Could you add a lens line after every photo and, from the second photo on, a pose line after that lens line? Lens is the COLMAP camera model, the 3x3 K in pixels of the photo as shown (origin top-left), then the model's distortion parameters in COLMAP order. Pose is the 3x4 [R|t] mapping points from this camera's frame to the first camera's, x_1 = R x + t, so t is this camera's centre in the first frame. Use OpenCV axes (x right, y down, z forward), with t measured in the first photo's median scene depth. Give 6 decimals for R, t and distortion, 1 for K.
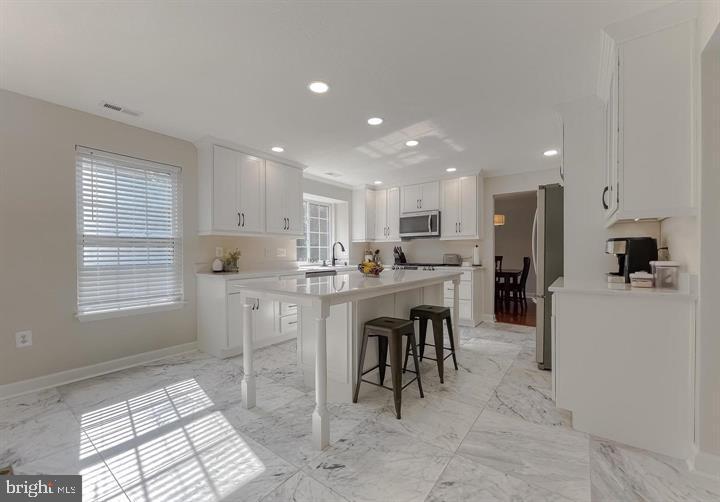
lens RADIAL K [[296.2, 0, 355.1], [0, 296.2, 256.2], [0, 0, 1]] dist [-0.000108, 0.000182]
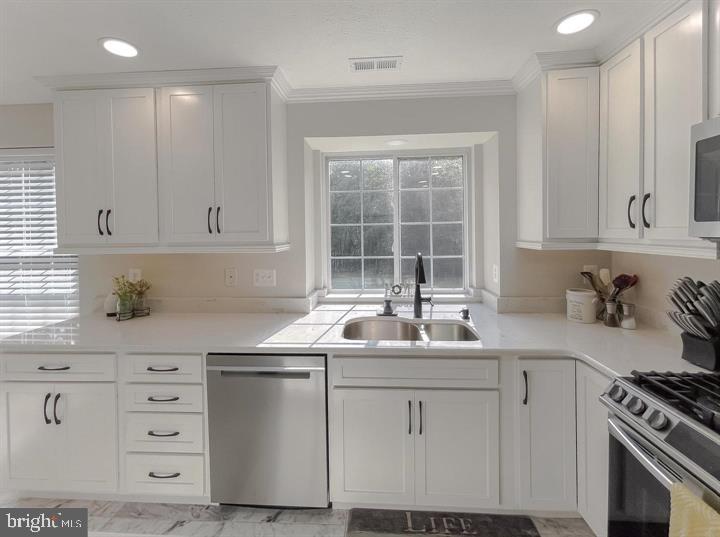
lens RADIAL K [[320.7, 0, 357.3], [0, 320.7, 239.2], [0, 0, 1]] dist [-0.000872, 0.000286]
pose [[0.559104, 0.012380, -0.829005, 0.338115], [-0.000288, 0.999891, 0.014738, -0.108968], [0.829098, -0.008001, 0.559047, 1.126887]]
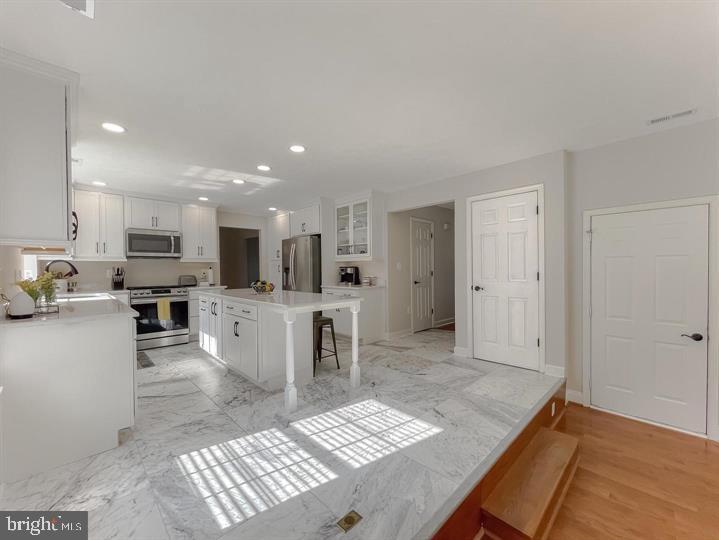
lens RADIAL K [[300.2, 0, 360.0], [0, 300.2, 271.4], [0, 0, 1]] dist [-0.017406, 0.007416]
pose [[0.140462, -0.005919, 0.990068, -0.960749], [0.020437, 0.999786, 0.003078, -0.017505], [-0.989875, 0.019801, 0.140553, 0.376530]]
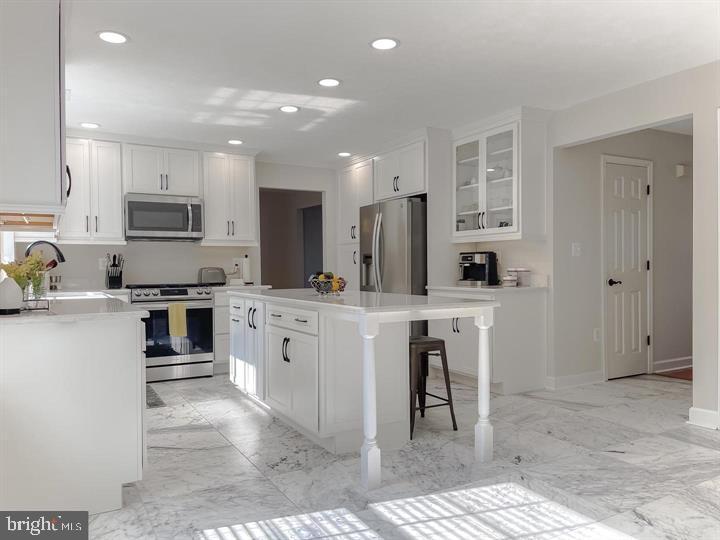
lens RADIAL K [[554.6, 0, 359.1], [0, 554.6, 274.5], [0, 0, 1]] dist [0.063370, -0.075761]
pose [[0.389793, -0.012981, 0.920811, -1.016961], [0.018325, 0.999812, 0.006338, 0.009460], [-0.920720, 0.014403, 0.389957, 0.345880]]
